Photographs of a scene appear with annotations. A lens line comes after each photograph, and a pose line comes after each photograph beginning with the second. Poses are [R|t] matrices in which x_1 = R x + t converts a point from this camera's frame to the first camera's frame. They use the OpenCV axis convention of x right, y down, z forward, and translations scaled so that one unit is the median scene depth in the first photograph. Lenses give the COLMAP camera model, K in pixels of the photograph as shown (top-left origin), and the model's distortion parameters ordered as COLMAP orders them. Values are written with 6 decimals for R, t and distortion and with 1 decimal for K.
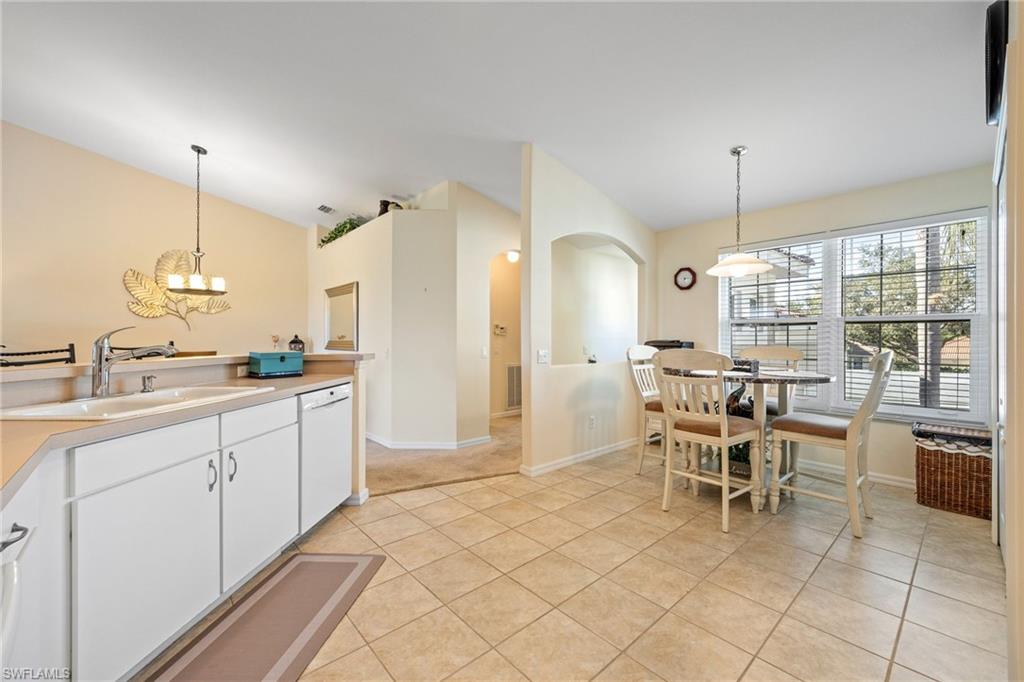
lens RADIAL K [[419.9, 0, 517.4], [0, 419.9, 337.9], [0, 0, 1]] dist [-0.002029, -0.000228]
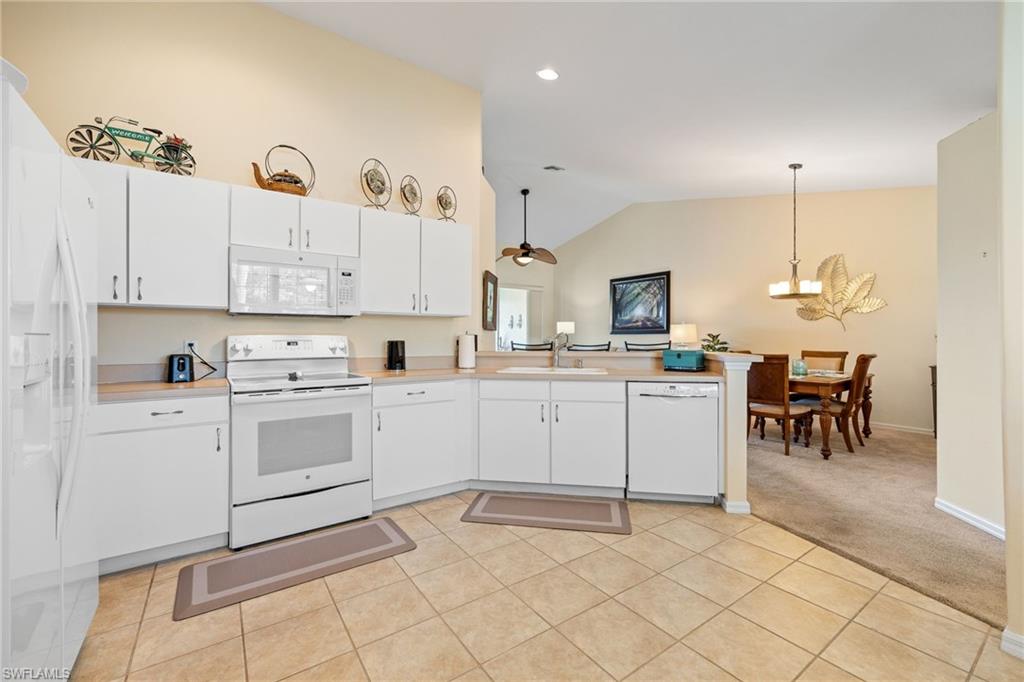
lens RADIAL K [[419.9, 0, 517.4], [0, 419.9, 337.9], [0, 0, 1]] dist [-0.002029, -0.000228]
pose [[-0.111507, -0.000501, -0.993763, 0.649209], [-0.003056, 0.999995, -0.000161, 0.001067], [0.993759, 0.003019, -0.111508, 0.647912]]
